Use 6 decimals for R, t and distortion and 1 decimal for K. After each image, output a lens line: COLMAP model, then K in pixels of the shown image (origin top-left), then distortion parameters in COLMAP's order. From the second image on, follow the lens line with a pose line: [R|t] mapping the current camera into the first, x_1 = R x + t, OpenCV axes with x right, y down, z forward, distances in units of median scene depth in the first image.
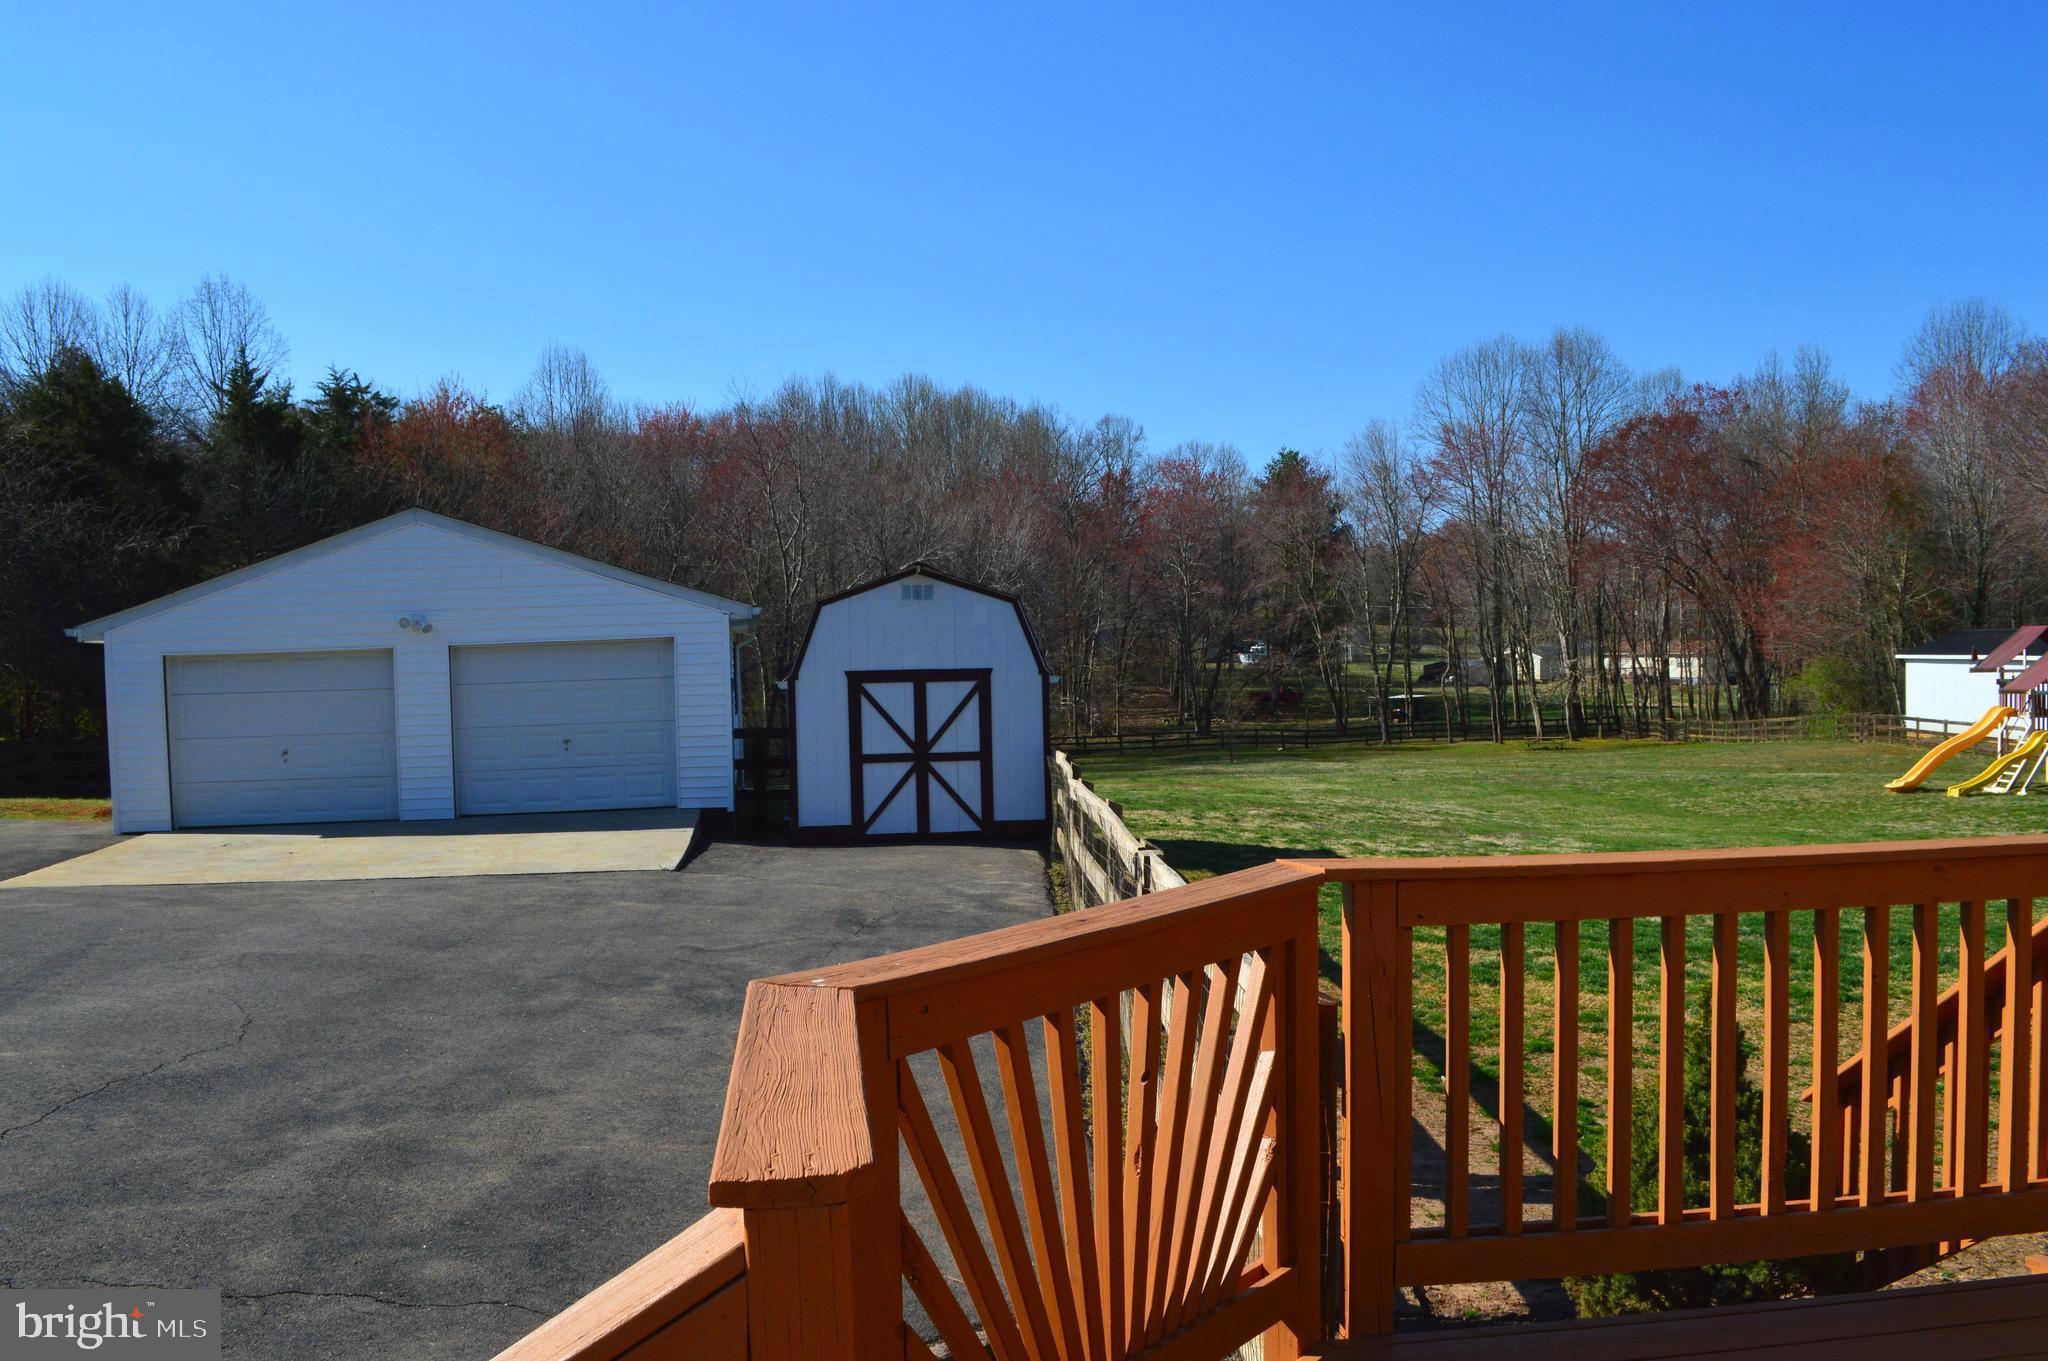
lens RADIAL K [[1609.8, 0, 1024.0], [0, 1609.8, 680.5], [0, 0, 1]] dist [-0.068389, -0.000196]
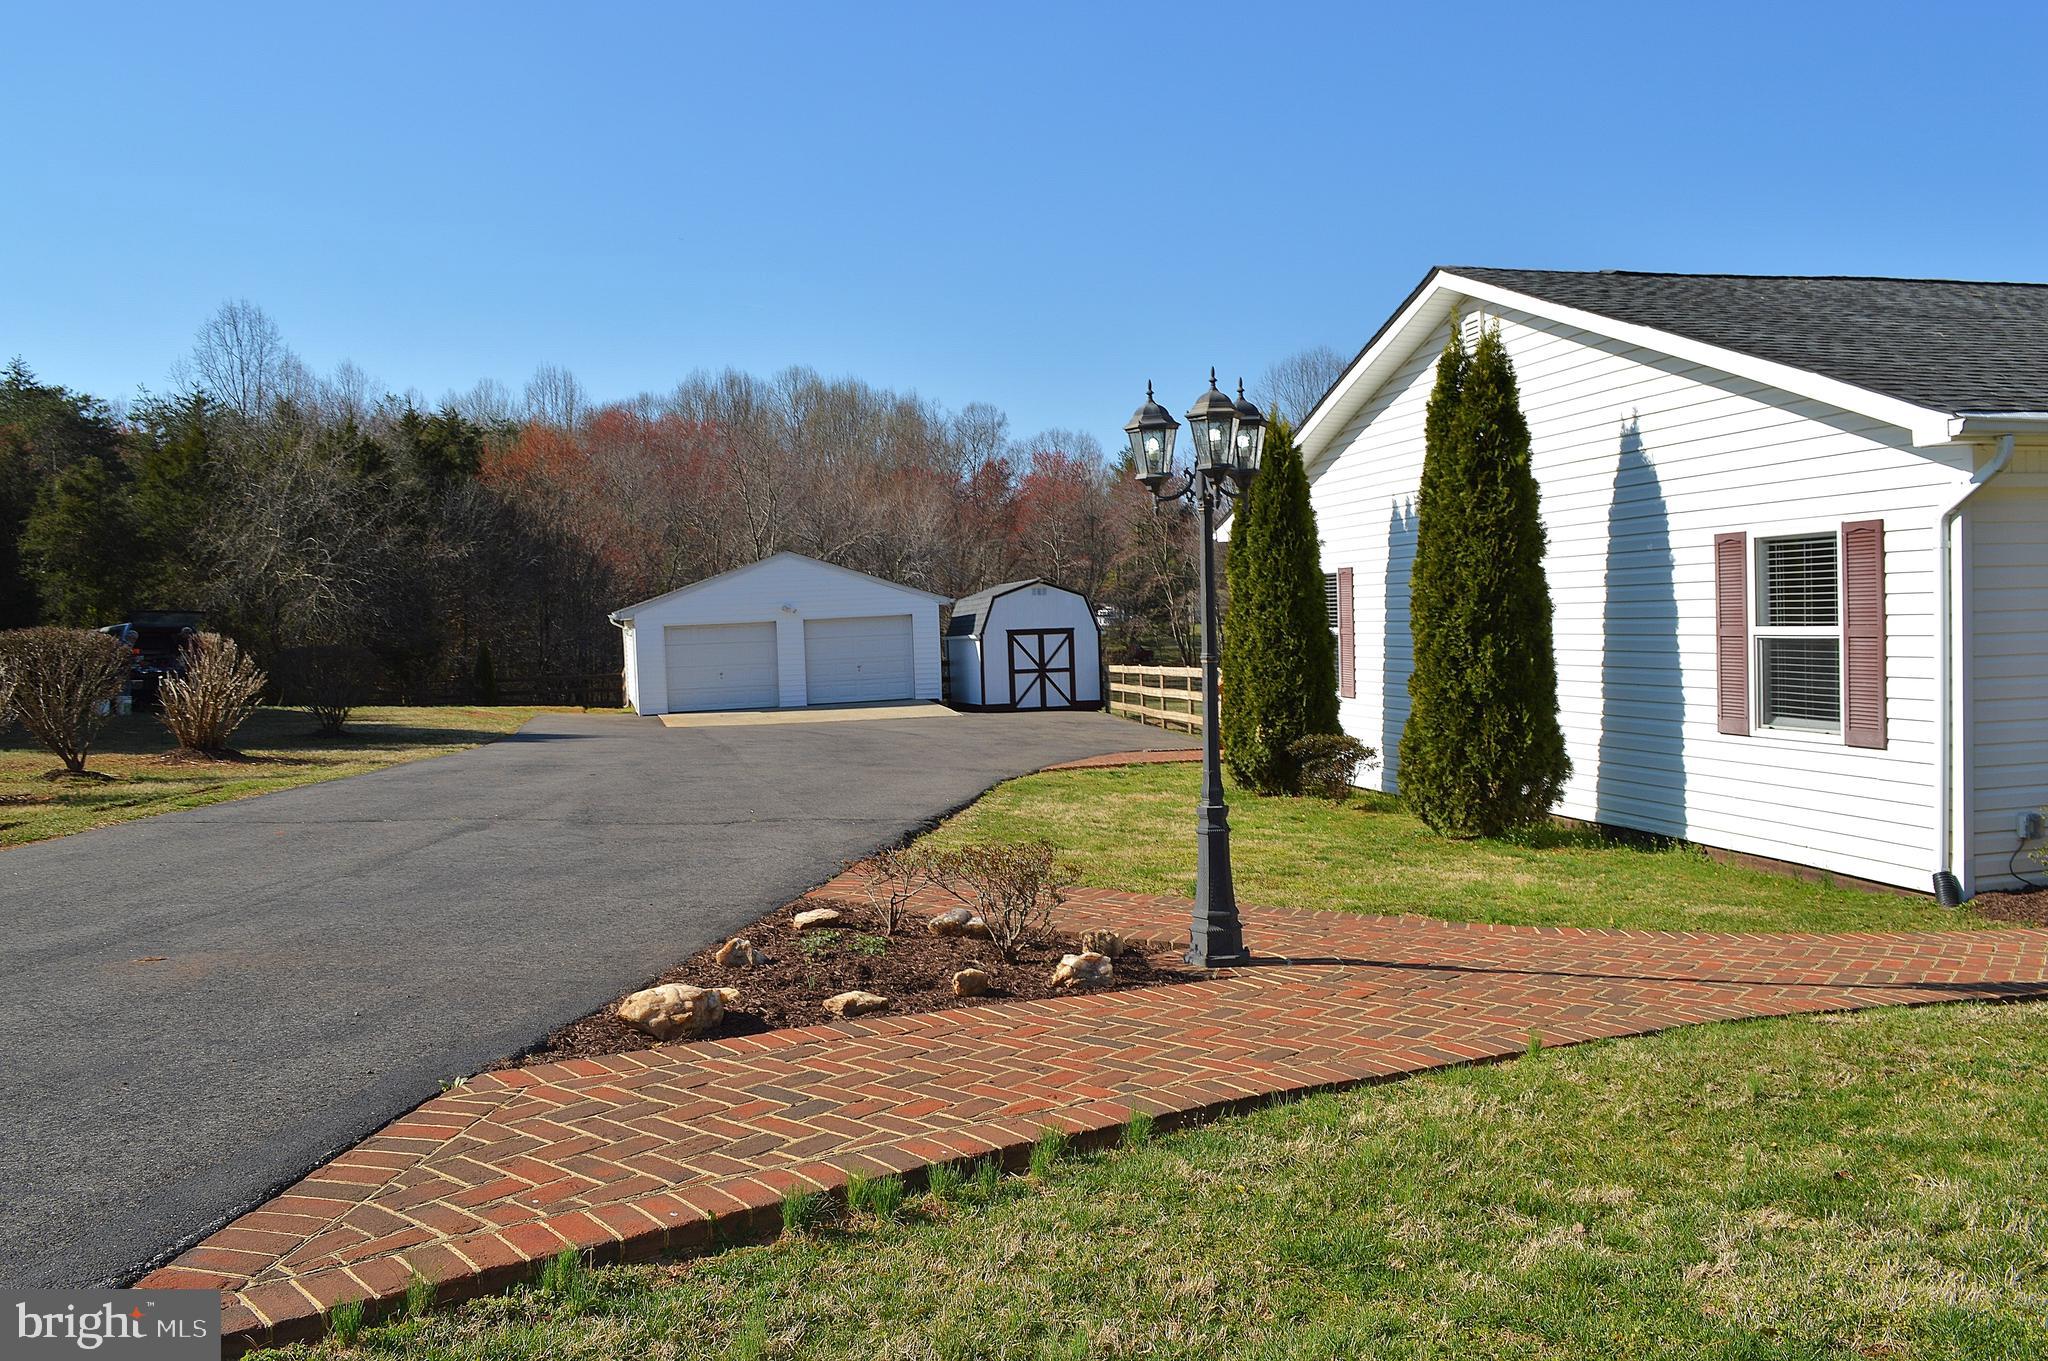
lens RADIAL K [[1609.8, 0, 1024.0], [0, 1609.8, 680.5], [0, 0, 1]] dist [-0.068389, -0.000196]
pose [[0.994479, -0.014432, 0.103941, -0.289668], [0.012117, 0.999665, 0.022866, 0.012015], [-0.104236, -0.021481, 0.994321, -1.018915]]
